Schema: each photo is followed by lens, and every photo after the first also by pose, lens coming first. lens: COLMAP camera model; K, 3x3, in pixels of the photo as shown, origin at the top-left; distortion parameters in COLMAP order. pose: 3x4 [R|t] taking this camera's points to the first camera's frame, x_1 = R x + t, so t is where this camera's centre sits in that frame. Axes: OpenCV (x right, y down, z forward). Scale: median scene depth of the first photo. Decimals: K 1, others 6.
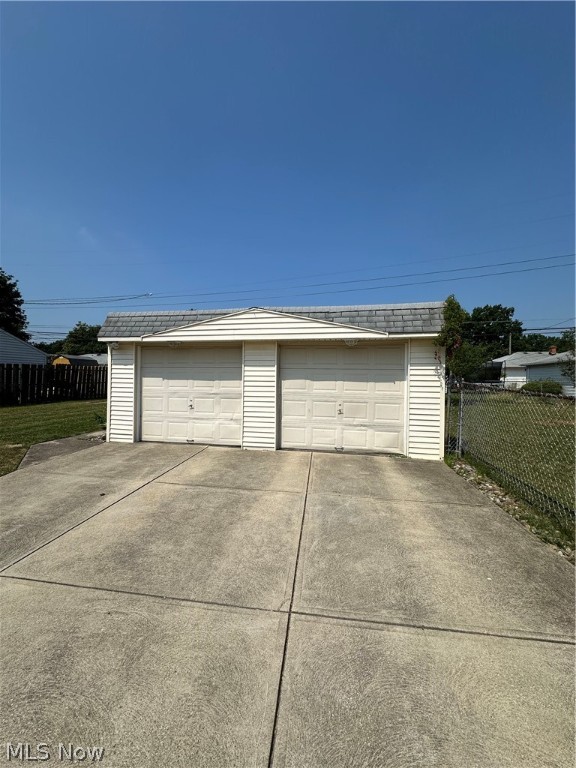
lens RADIAL K [[307.9, 0, 290.3], [0, 307.9, 382.5], [0, 0, 1]] dist [-0.001297, 0.000649]
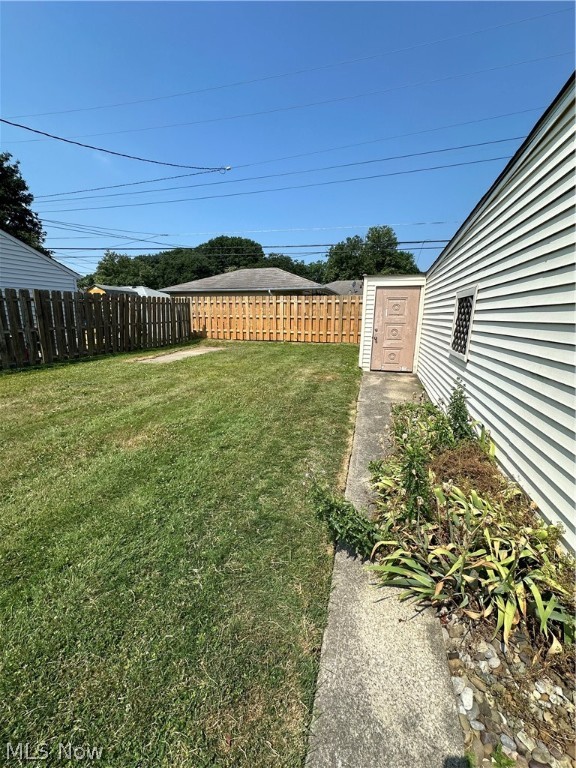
lens RADIAL K [[307.9, 0, 289.2], [0, 307.9, 384.2], [0, 0, 1]] dist [-0.001297, 0.000649]
pose [[0.995978, 0.016899, -0.087990, -0.255073], [0.001785, 0.978116, 0.208054, -0.007048], [0.089580, -0.207374, 0.974152, 0.324527]]
